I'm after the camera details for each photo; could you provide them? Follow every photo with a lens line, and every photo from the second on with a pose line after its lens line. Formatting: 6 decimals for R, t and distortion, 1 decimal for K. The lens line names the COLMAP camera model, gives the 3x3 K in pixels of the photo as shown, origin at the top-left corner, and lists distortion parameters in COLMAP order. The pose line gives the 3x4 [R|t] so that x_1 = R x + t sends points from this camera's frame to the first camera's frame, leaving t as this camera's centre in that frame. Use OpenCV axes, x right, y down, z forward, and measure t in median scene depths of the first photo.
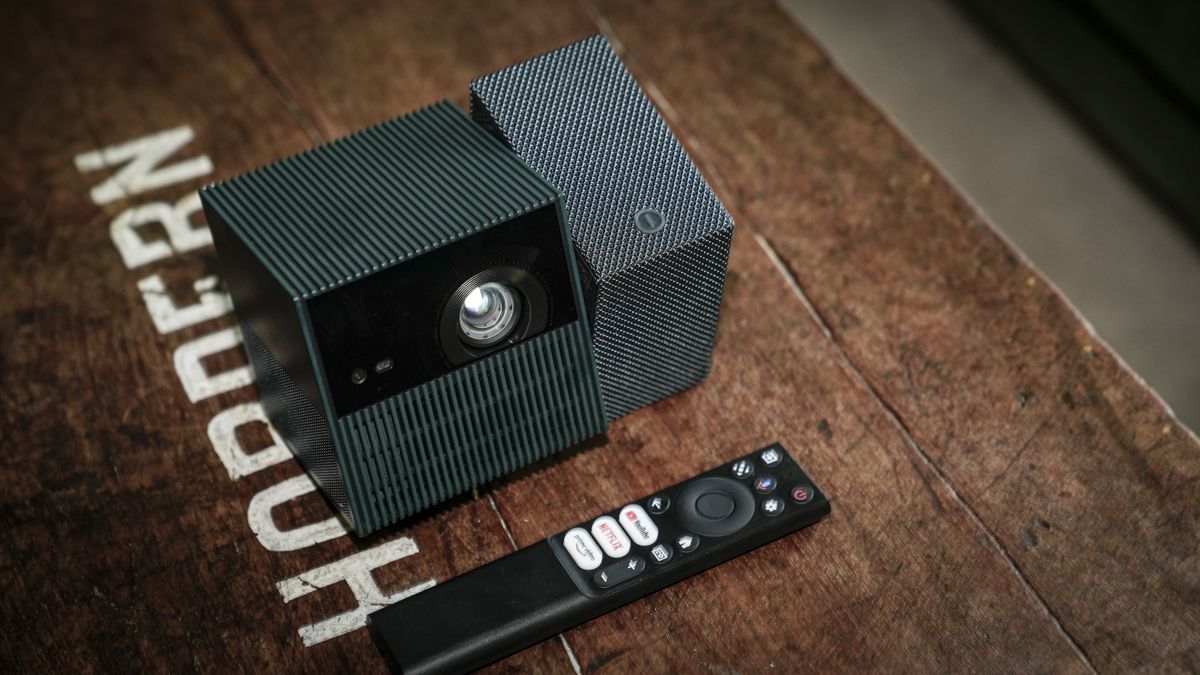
lens RADIAL K [[2303.8, 0, 600.0], [0, 2303.8, 337.5], [0, 0, 1]] dist [0.300952, -0.027063]
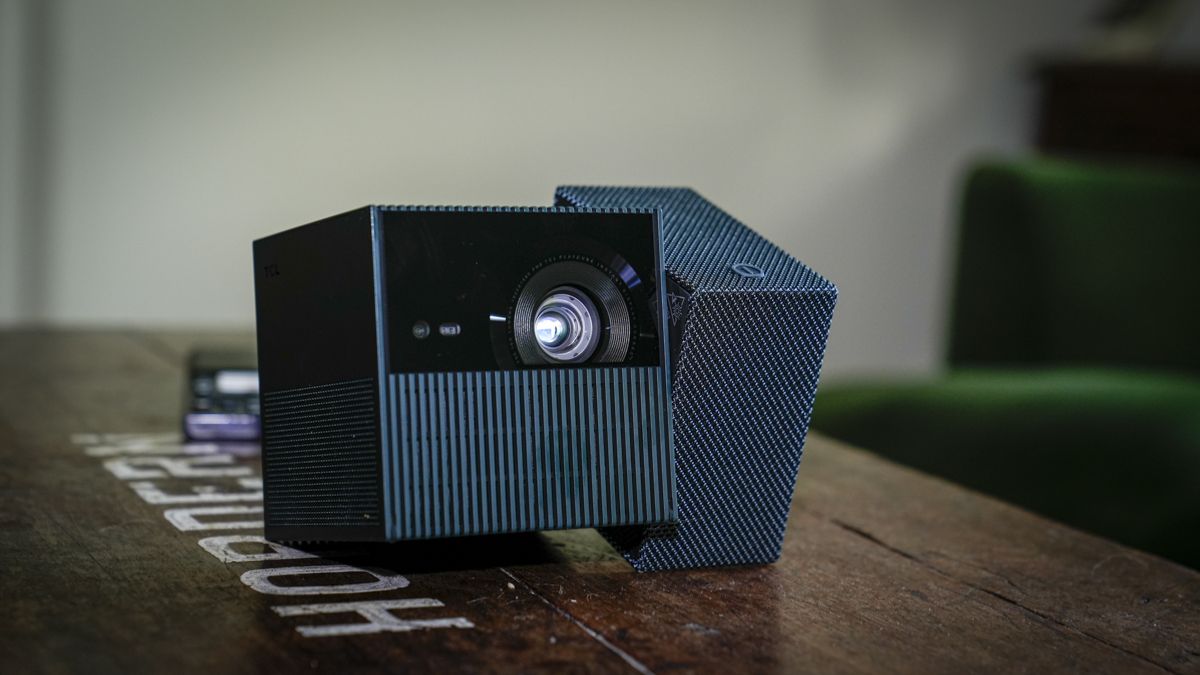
lens RADIAL K [[2303.8, 0, 600.0], [0, 2303.8, 337.5], [0, 0, 1]] dist [0.300952, -0.027063]
pose [[0.993056, 0.115691, 0.021331, -0.052220], [-0.082687, 0.815404, -0.572956, 0.490535], [-0.083679, 0.567214, 0.819309, 0.261534]]
